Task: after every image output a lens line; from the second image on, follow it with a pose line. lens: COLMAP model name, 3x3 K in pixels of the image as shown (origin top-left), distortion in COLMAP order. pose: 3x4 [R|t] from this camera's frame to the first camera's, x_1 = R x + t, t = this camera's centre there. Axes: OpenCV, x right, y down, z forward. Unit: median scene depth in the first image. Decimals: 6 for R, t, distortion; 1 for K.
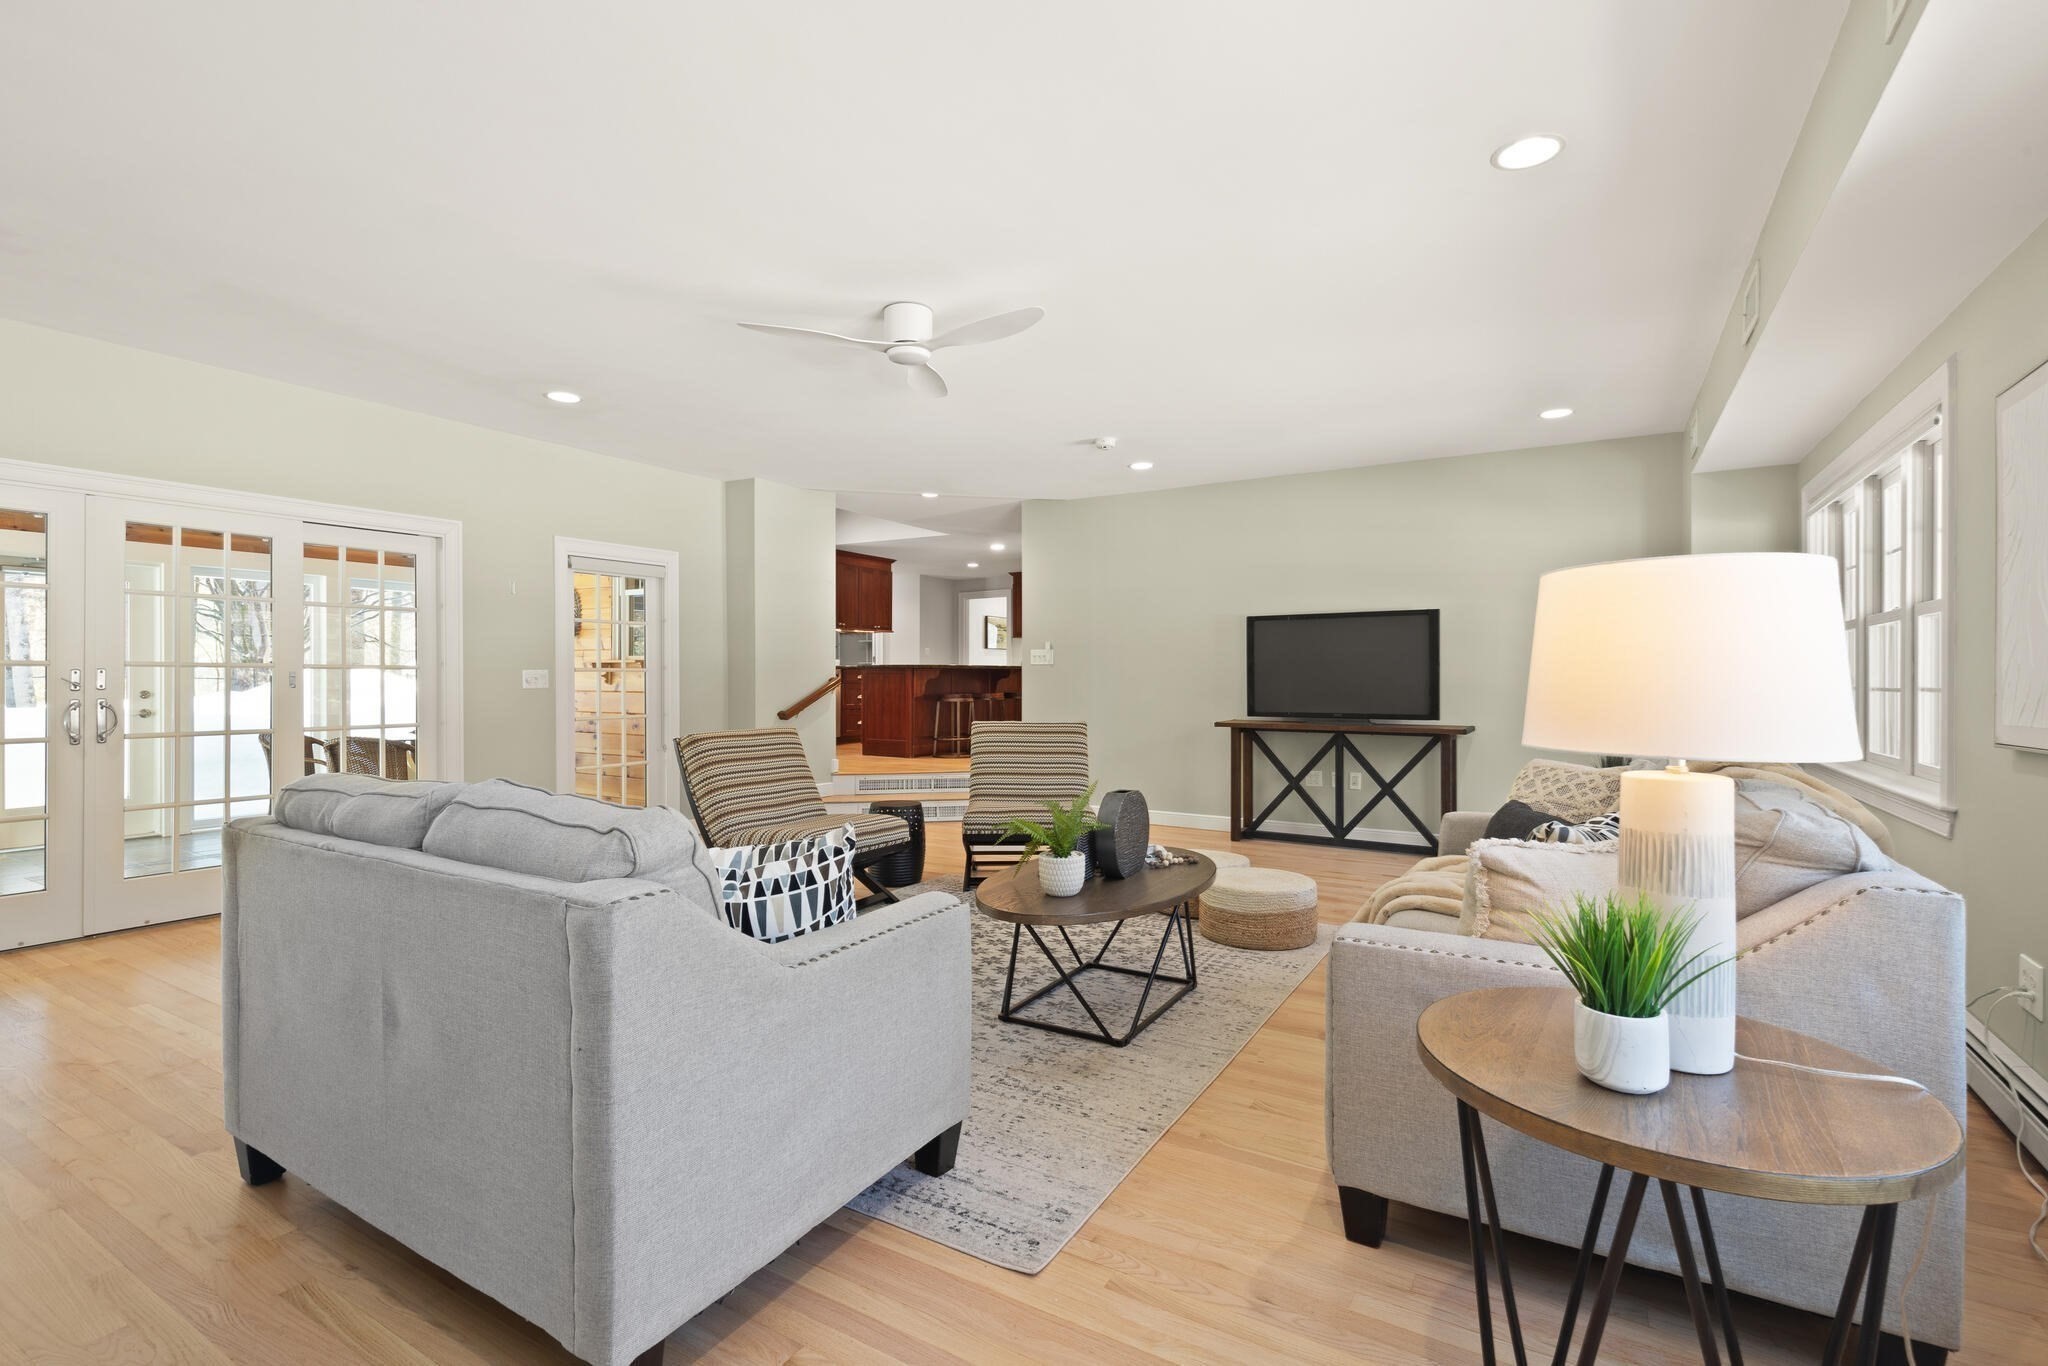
lens RADIAL K [[936.5, 0, 1024.2], [0, 936.5, 683.5], [0, 0, 1]] dist [-0.000313, 0.001367]
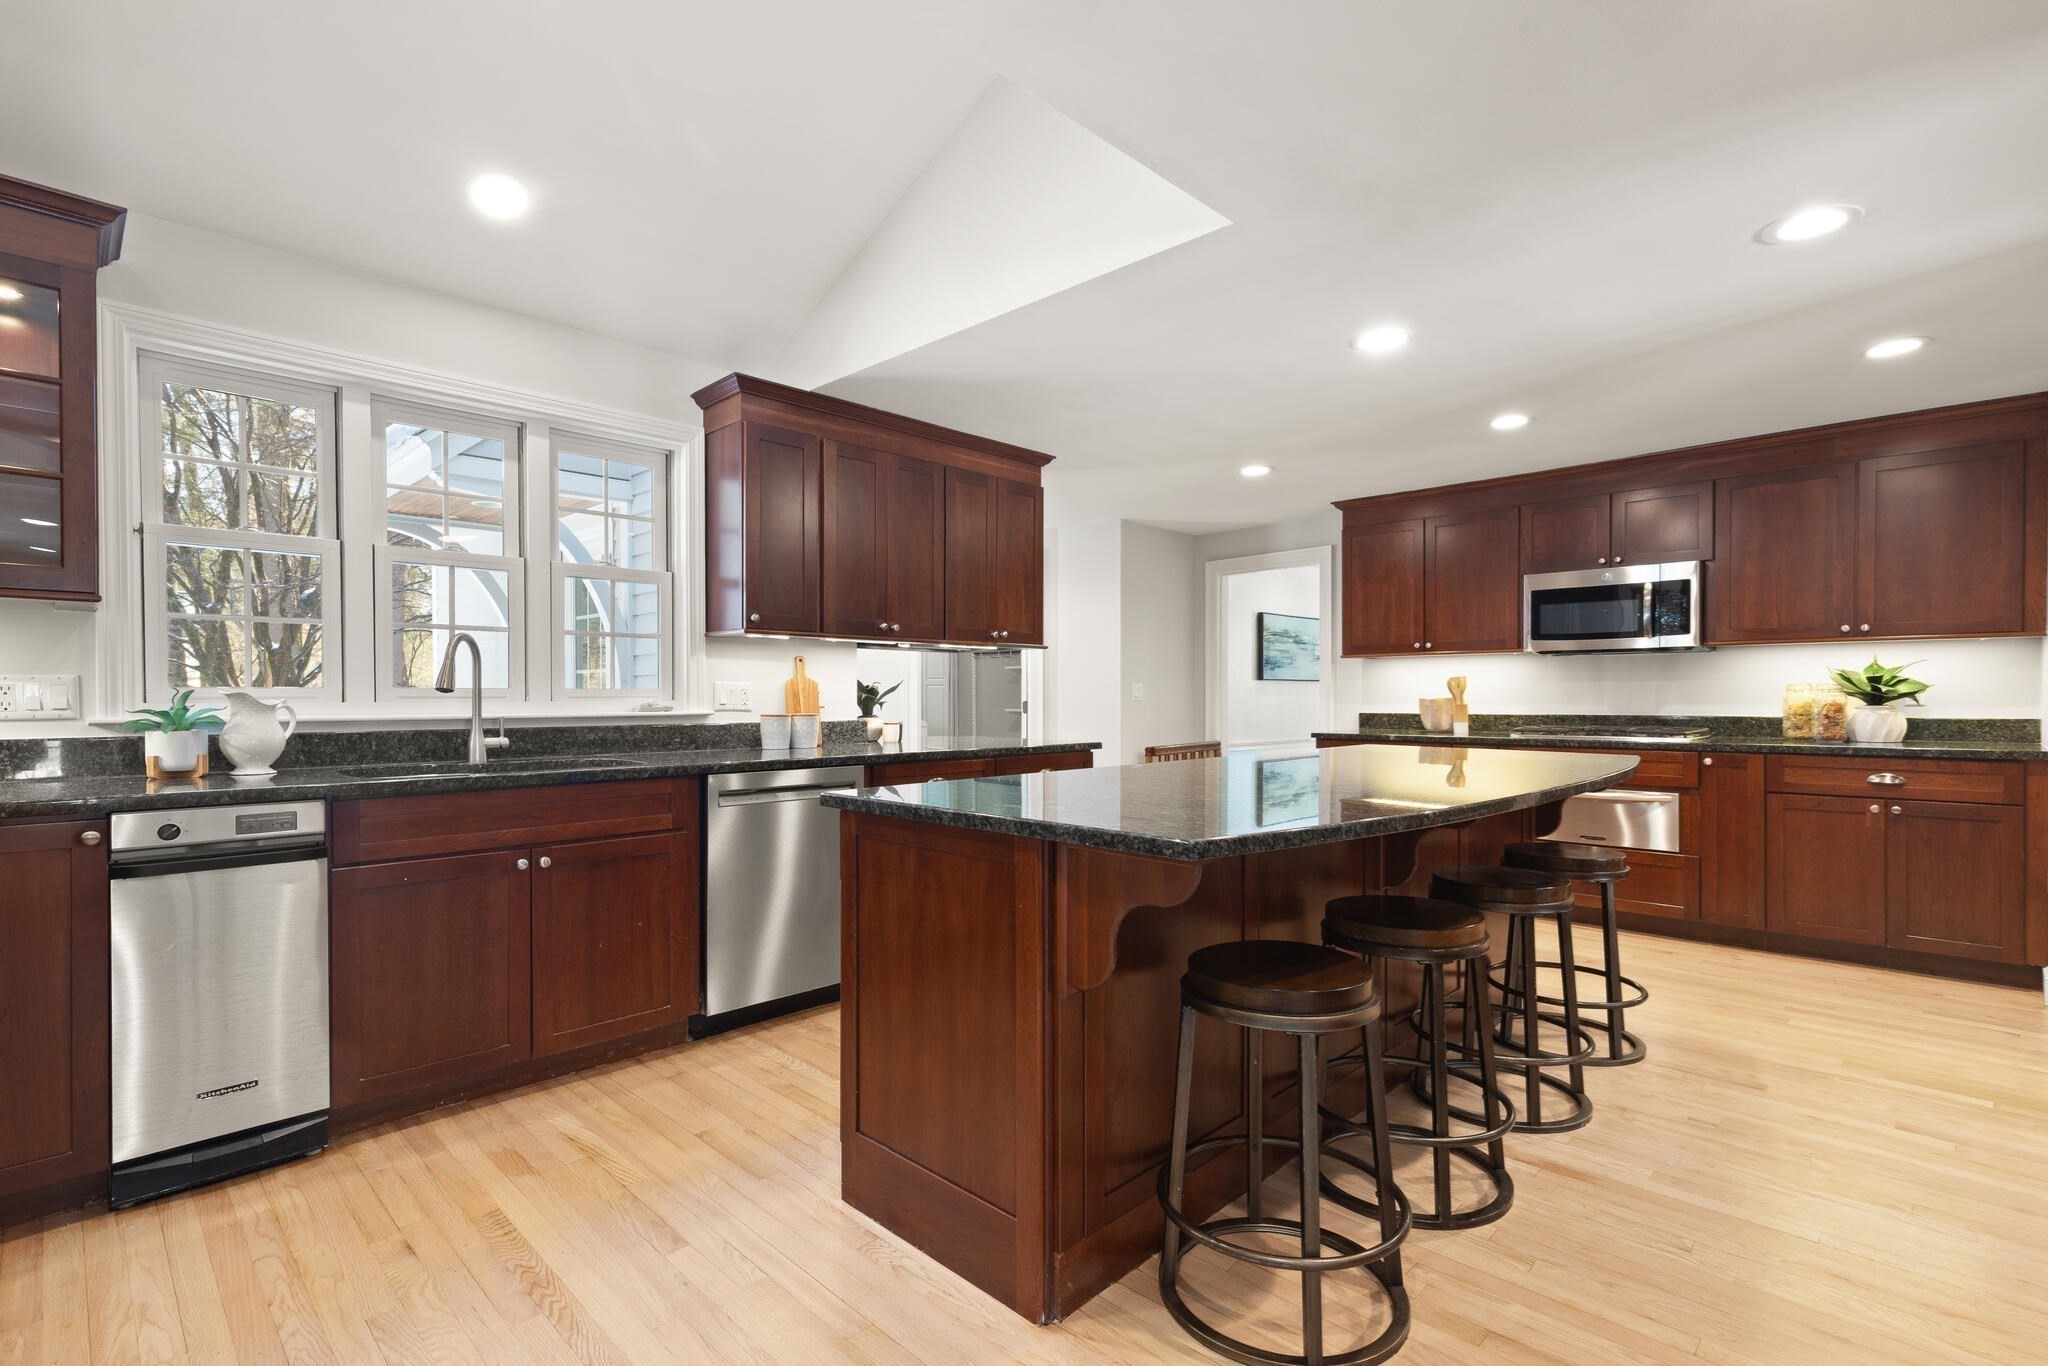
lens RADIAL K [[936.5, 0, 1031.6], [0, 936.5, 711.3], [0, 0, 1]] dist [-0.000313, 0.001367]
pose [[0.975945, -0.001503, -0.218013, -0.112922], [0.004636, 0.999893, 0.013861, -0.060725], [0.217969, -0.014538, 0.975847, 1.126781]]
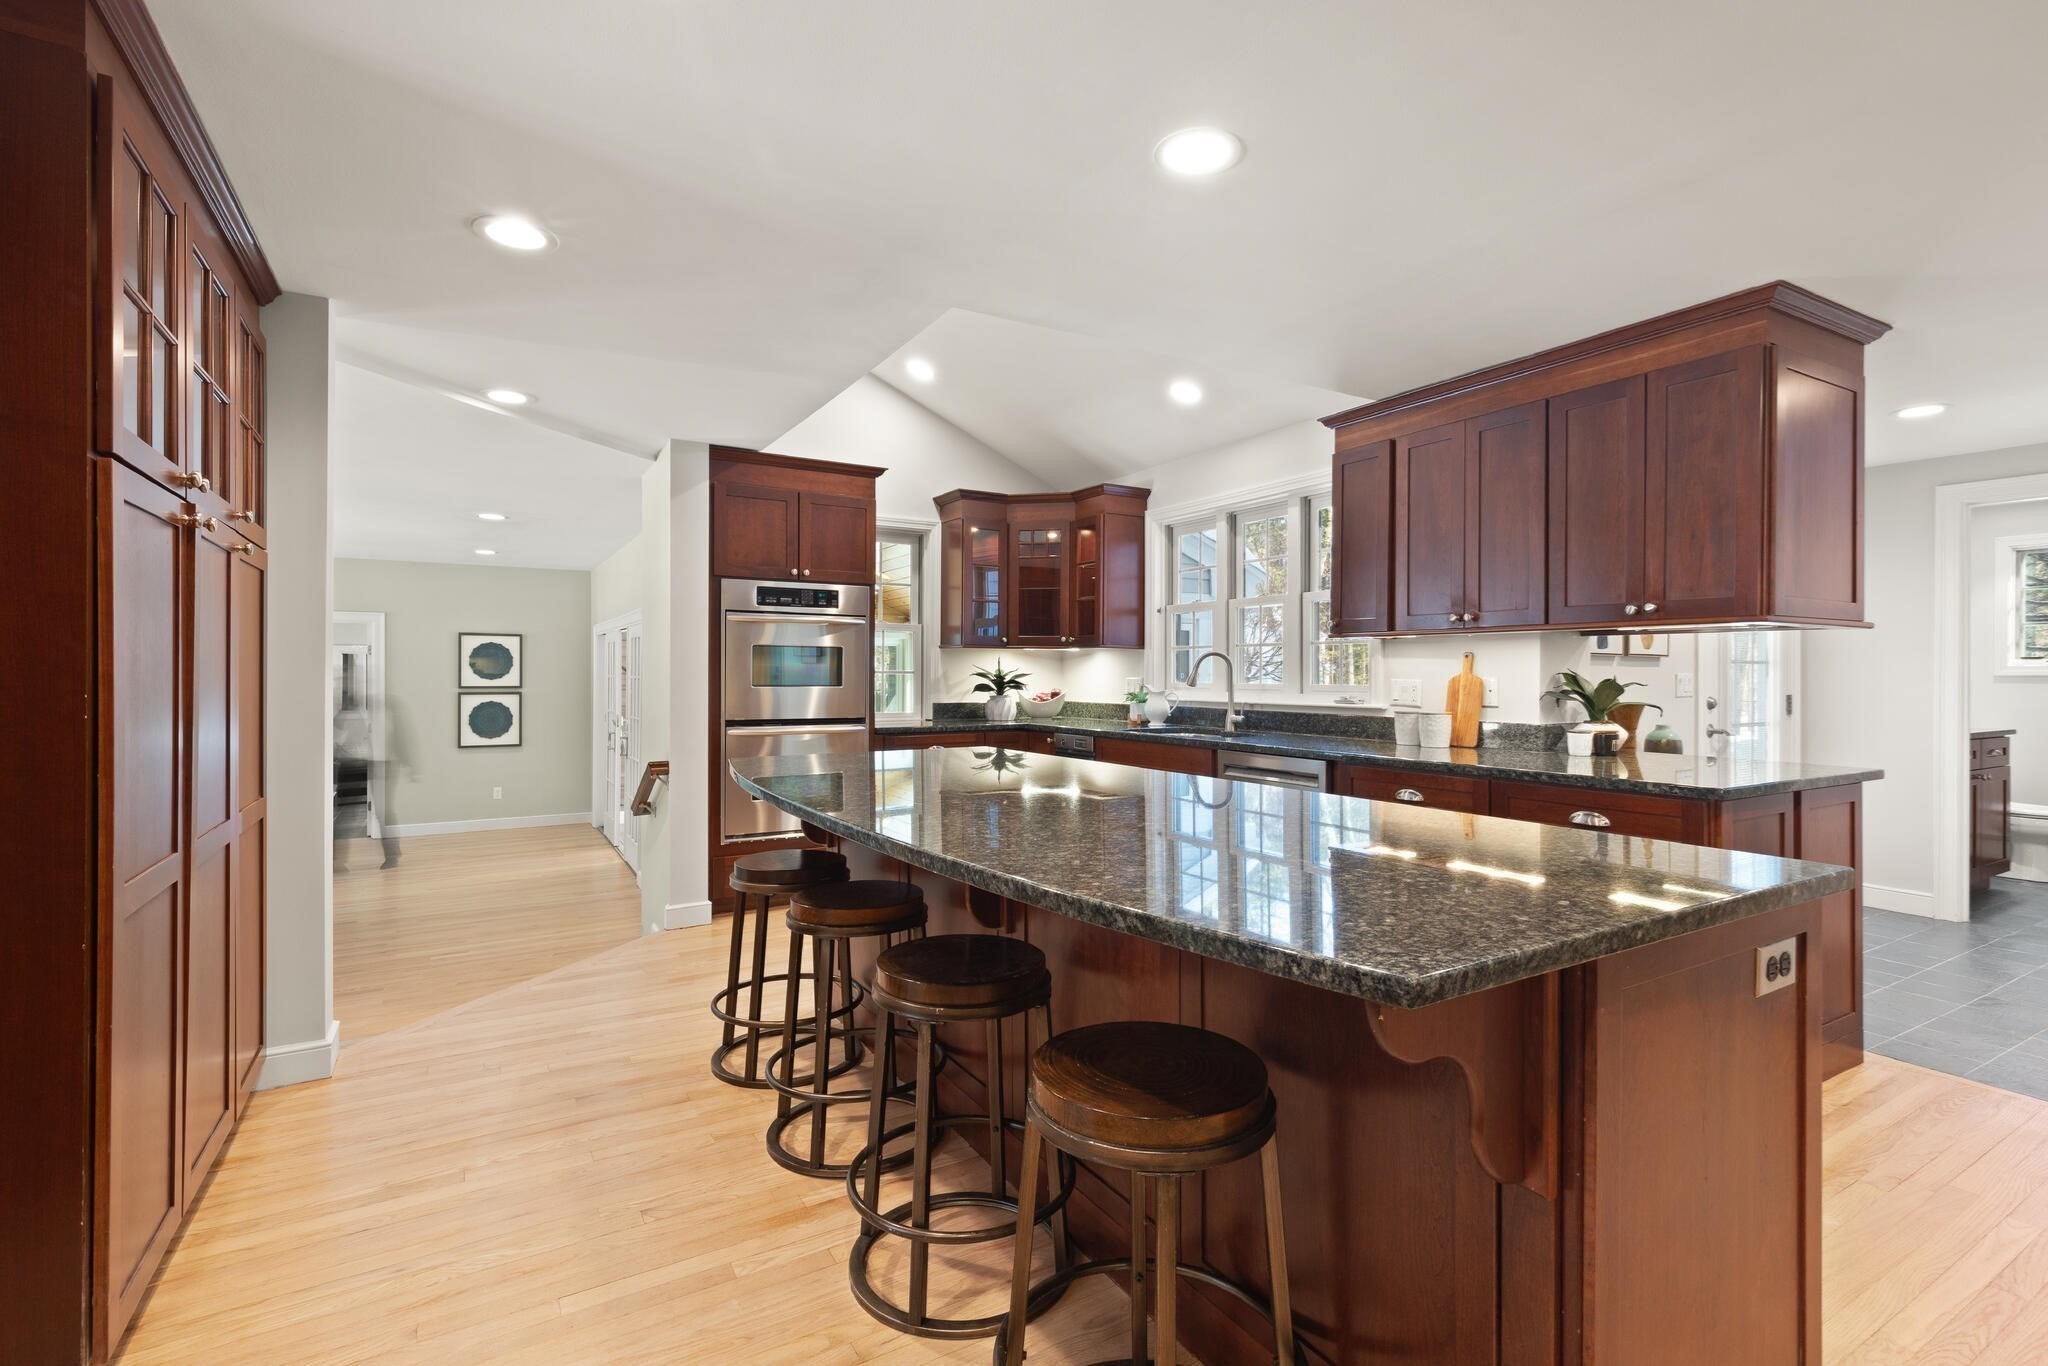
lens RADIAL K [[936.5, 0, 1030.5], [0, 936.5, 667.5], [0, 0, 1]] dist [-0.000313, 0.001367]
pose [[-0.466848, -0.012869, -0.884244, 0.224163], [-0.007739, 0.999915, -0.010466, -0.070418], [0.884304, 0.001957, -0.466908, 1.685274]]
